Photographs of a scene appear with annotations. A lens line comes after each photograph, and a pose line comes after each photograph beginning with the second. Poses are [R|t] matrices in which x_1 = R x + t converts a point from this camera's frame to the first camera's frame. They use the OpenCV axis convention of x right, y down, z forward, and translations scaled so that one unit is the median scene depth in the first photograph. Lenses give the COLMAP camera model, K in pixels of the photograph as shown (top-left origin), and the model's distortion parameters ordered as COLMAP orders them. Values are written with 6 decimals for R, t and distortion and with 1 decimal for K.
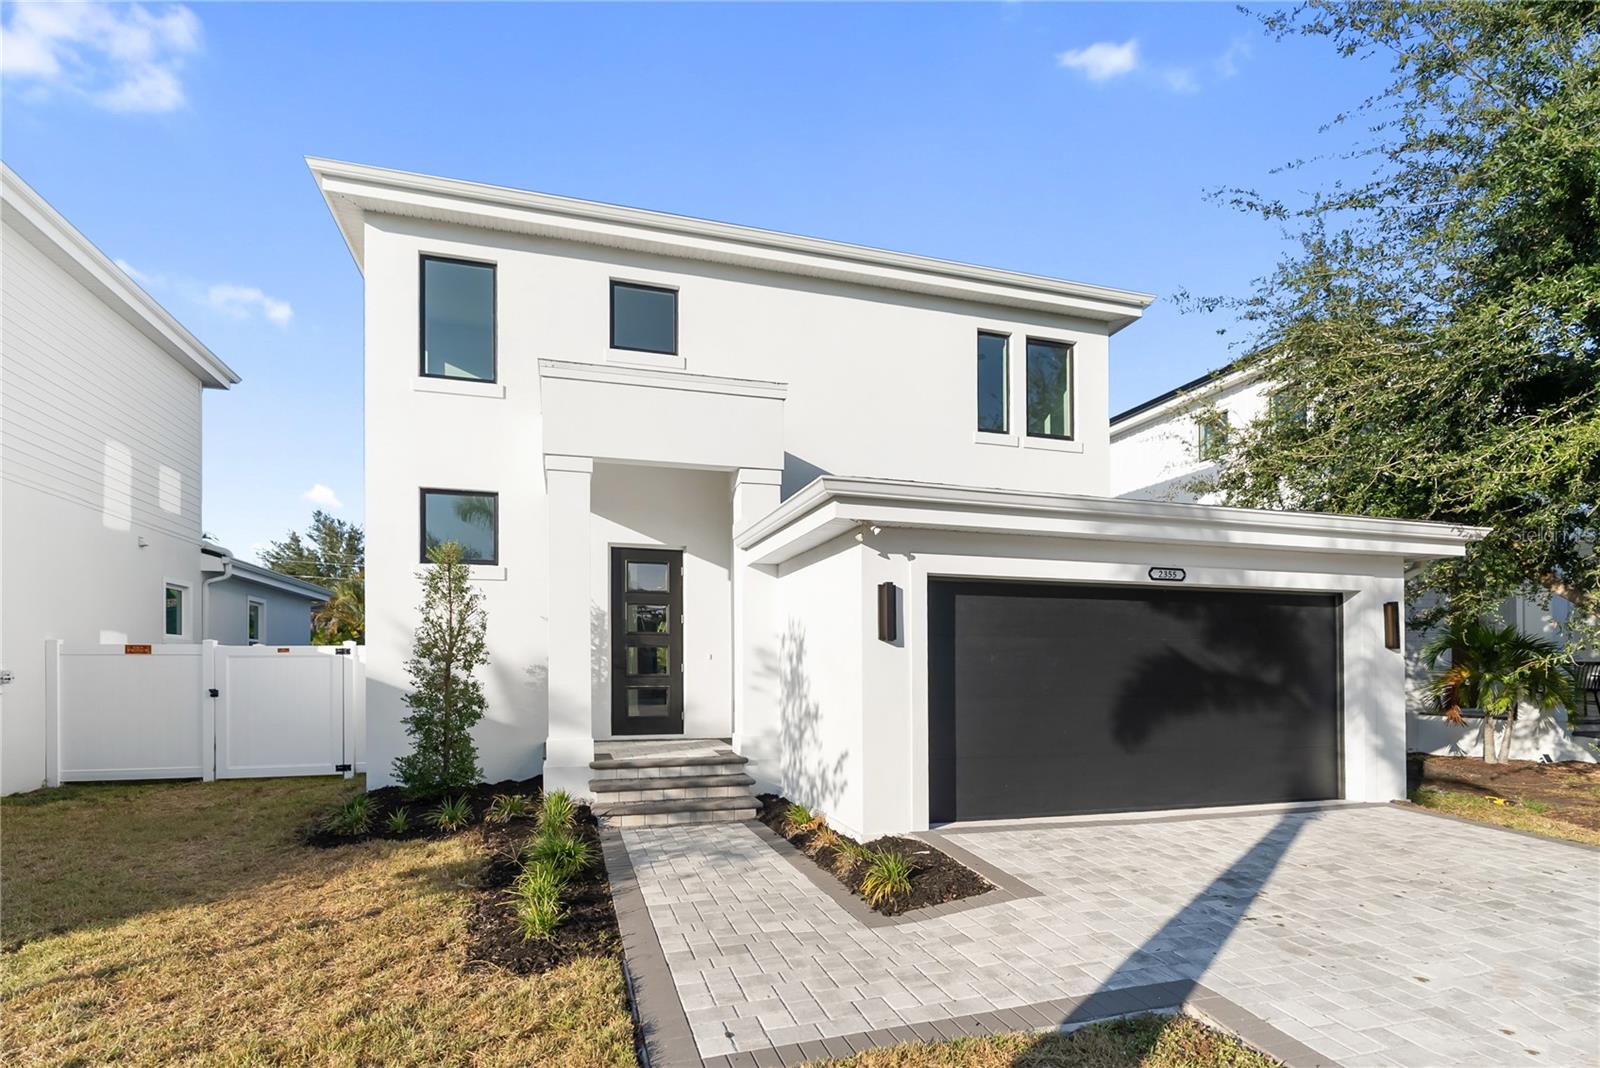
lens RADIAL K [[757.0, 0, 797.9], [0, 757.0, 564.8], [0, 0, 1]] dist [-0.001170, -0.000164]
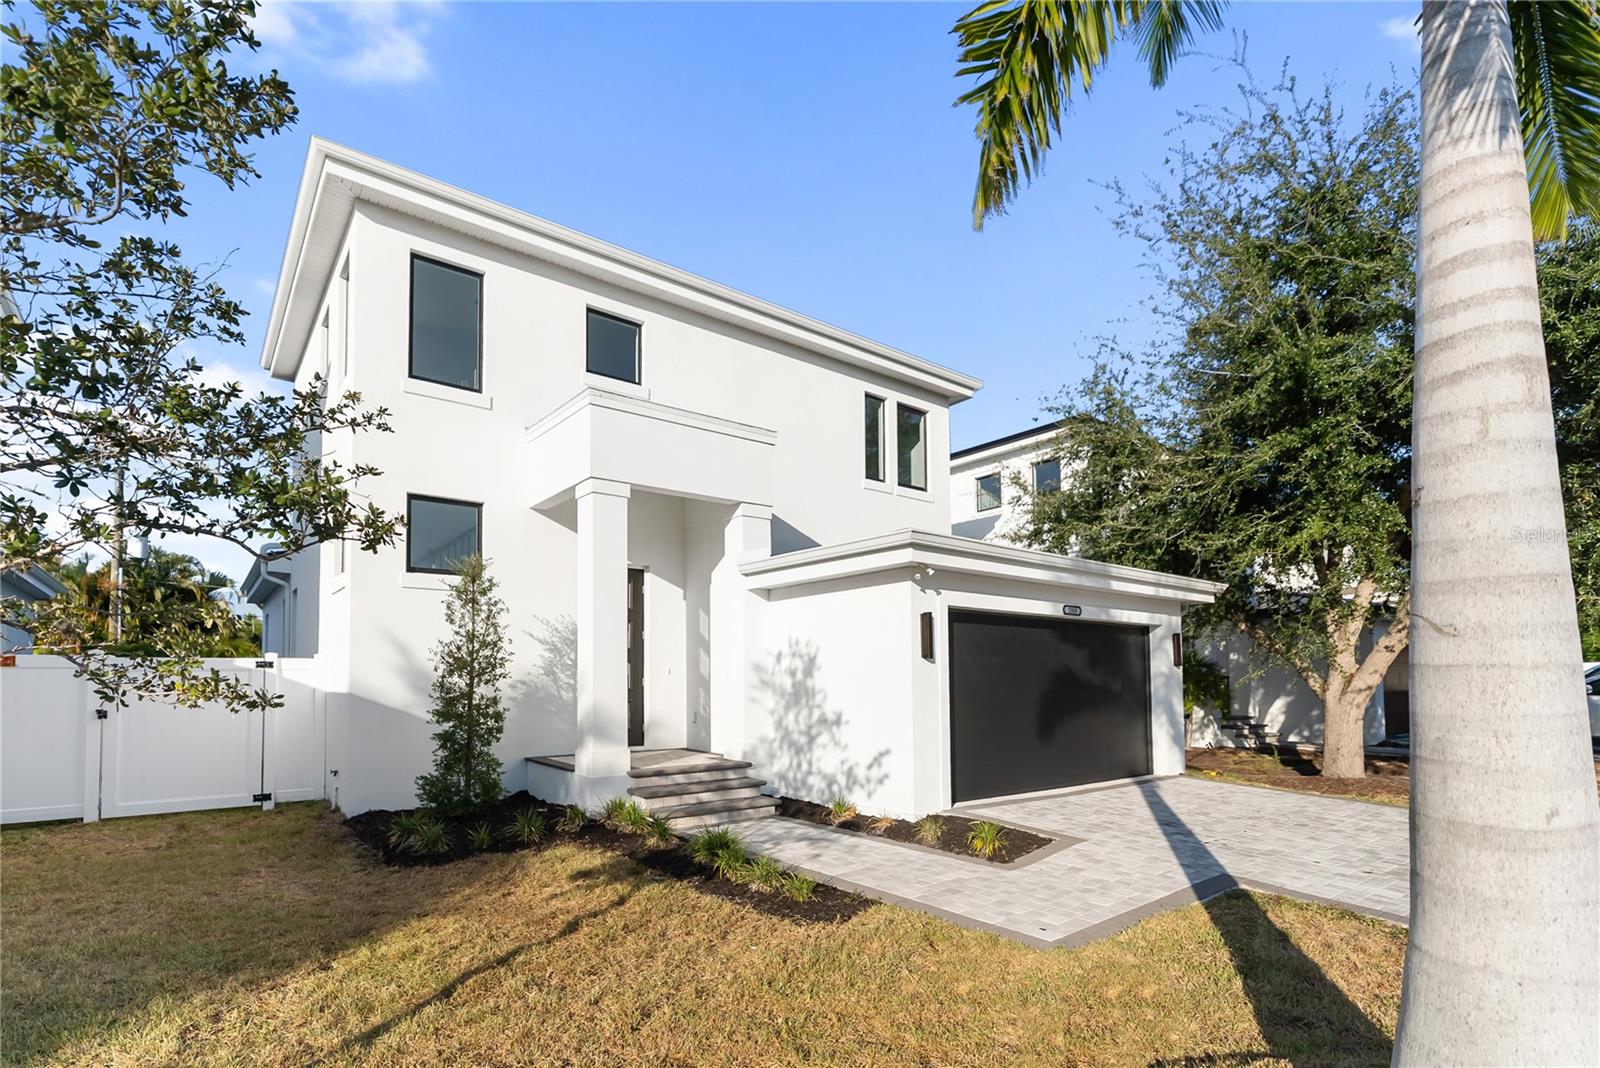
lens RADIAL K [[766.9, 0, 800.0], [0, 766.9, 534.0], [0, 0, 1]] dist [-0.004945, 0.000728]
pose [[0.927386, 0.067136, 0.368033, -0.438783], [-0.045527, 0.996707, -0.067096, -0.009126], [-0.371326, 0.045468, 0.927389, -0.093108]]
